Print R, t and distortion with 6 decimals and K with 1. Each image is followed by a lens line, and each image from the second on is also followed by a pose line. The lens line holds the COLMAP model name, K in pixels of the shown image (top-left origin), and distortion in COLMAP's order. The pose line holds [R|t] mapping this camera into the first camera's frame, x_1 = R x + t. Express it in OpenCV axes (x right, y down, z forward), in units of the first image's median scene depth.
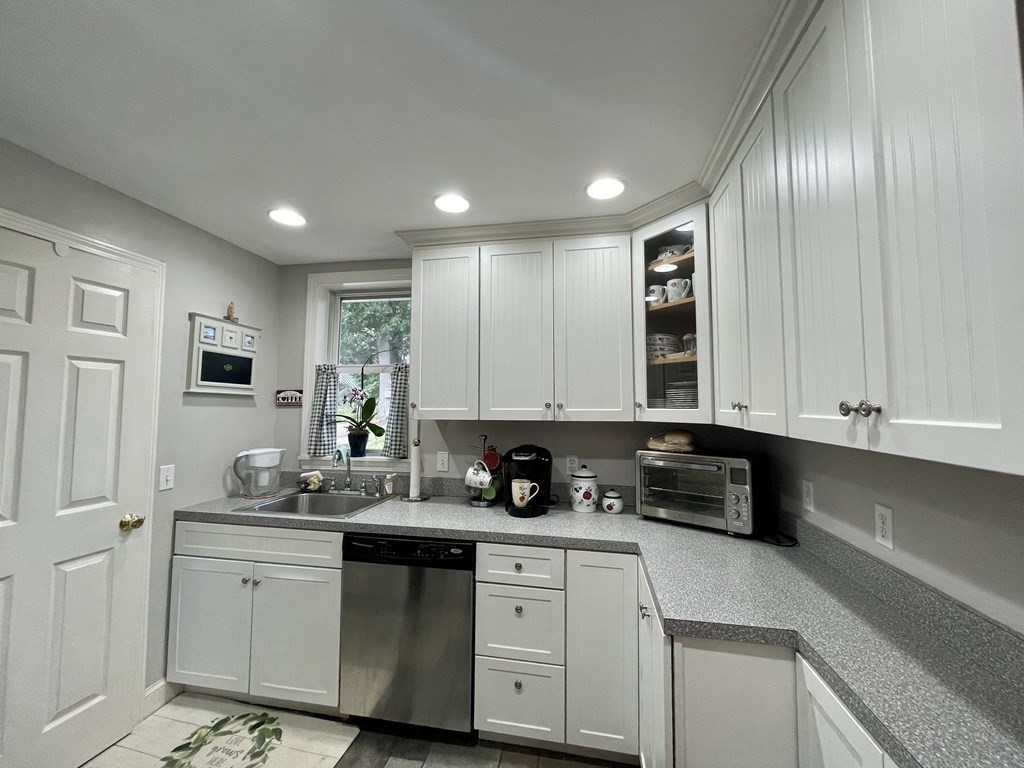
lens RADIAL K [[414.1, 0, 513.2], [0, 414.1, 381.0], [0, 0, 1]] dist [0.000535, -0.000491]
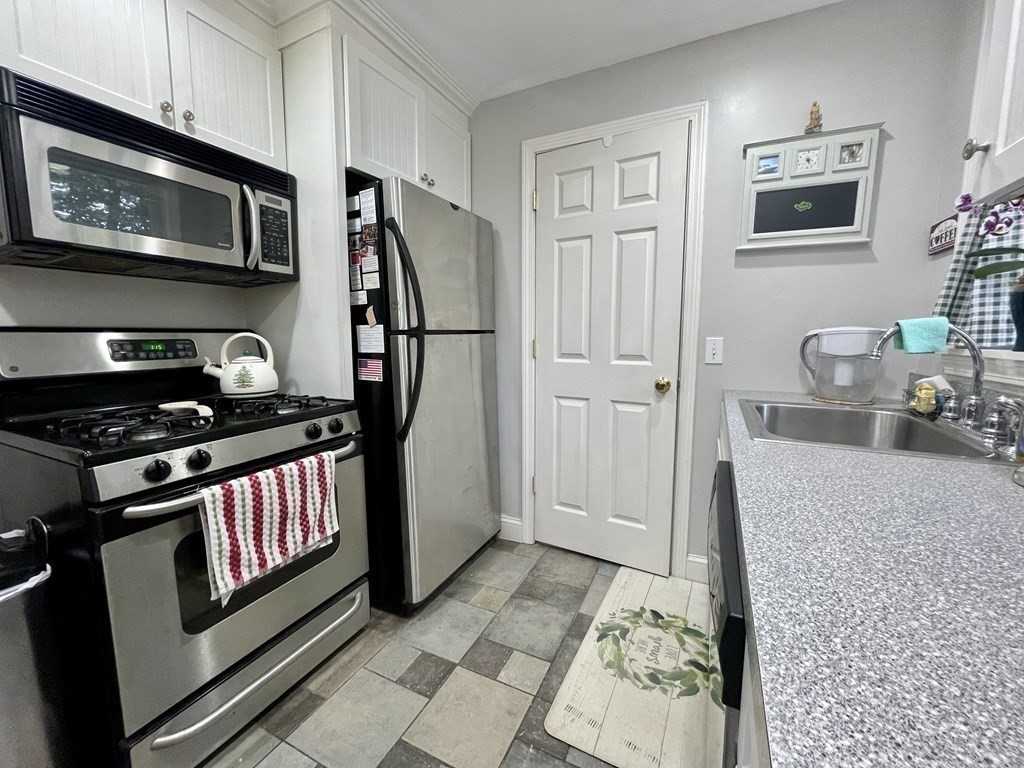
lens RADIAL K [[414.1, 0, 512.6], [0, 414.1, 381.2], [0, 0, 1]] dist [0.000535, -0.000491]
pose [[-0.265058, 0.109911, -0.957948, 0.167709], [0.058269, 0.993492, 0.097867, 0.205109], [0.962470, -0.029878, -0.269737, 0.907197]]
